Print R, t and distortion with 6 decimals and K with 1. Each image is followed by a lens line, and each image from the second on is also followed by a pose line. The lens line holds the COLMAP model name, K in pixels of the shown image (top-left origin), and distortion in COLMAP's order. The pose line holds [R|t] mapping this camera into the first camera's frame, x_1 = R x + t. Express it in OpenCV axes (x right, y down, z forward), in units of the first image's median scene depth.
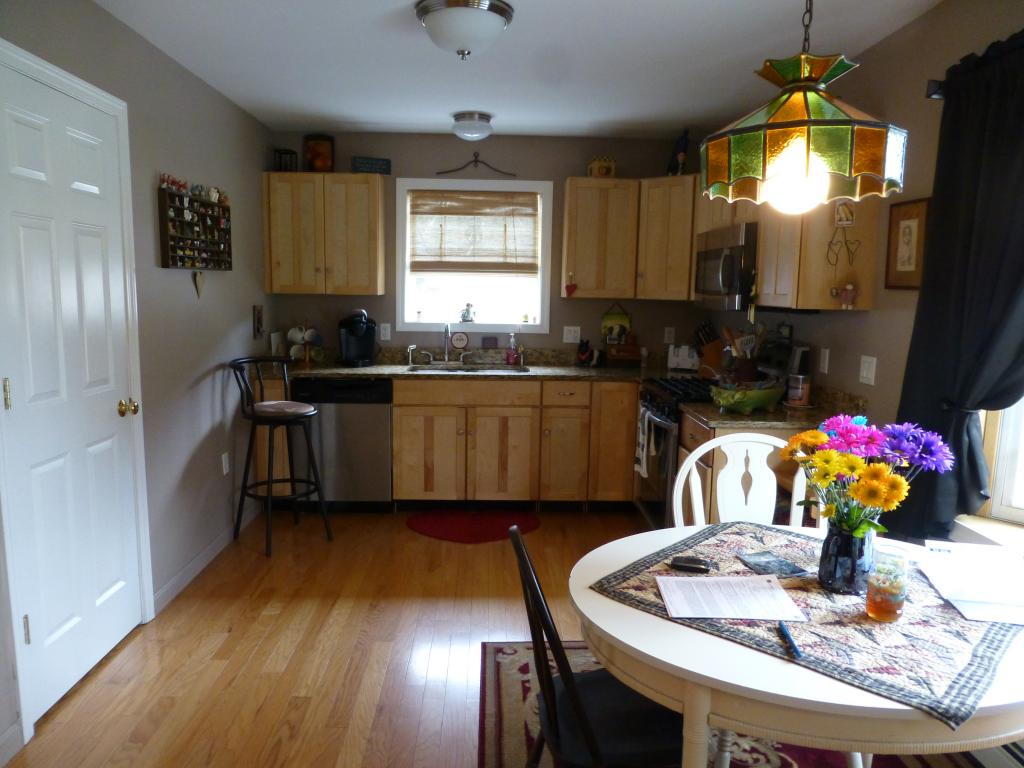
lens RADIAL K [[740.7, 0, 508.0], [0, 740.7, 389.0], [0, 0, 1]] dist [-0.022120, -0.002387]
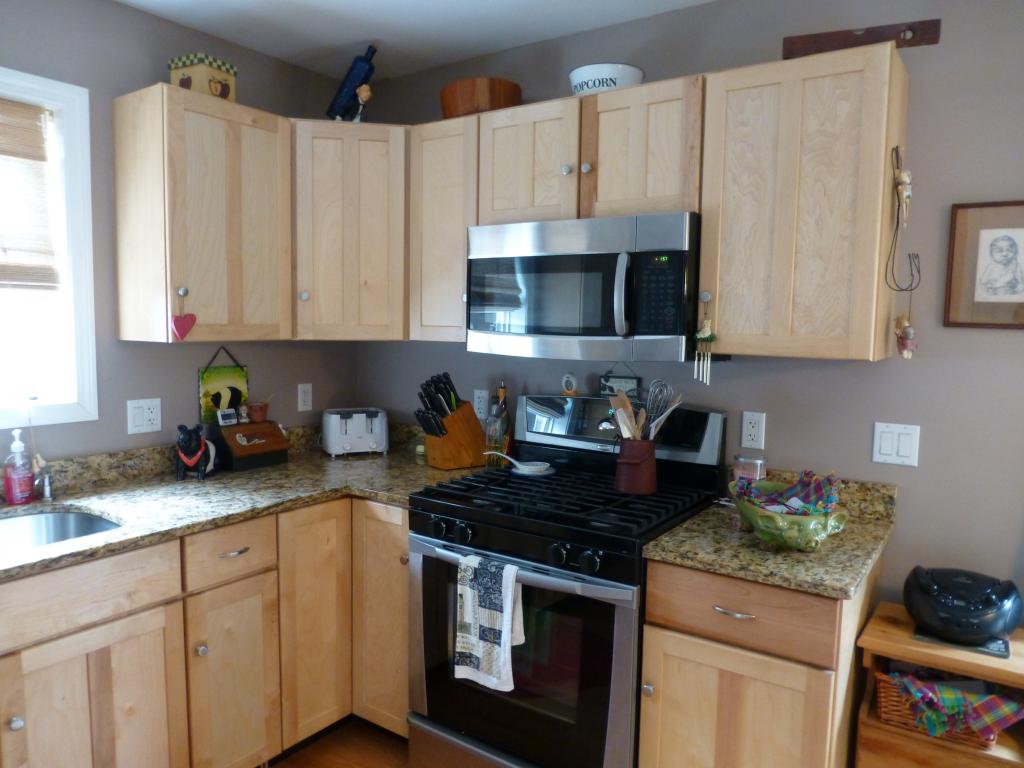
lens RADIAL K [[740.7, 0, 508.0], [0, 740.7, 389.0], [0, 0, 1]] dist [-0.022120, -0.002387]
pose [[0.590702, -0.089288, 0.801934, -0.171640], [0.107148, 0.993737, 0.031718, -0.086832], [-0.799744, 0.067190, 0.596570, 0.556799]]
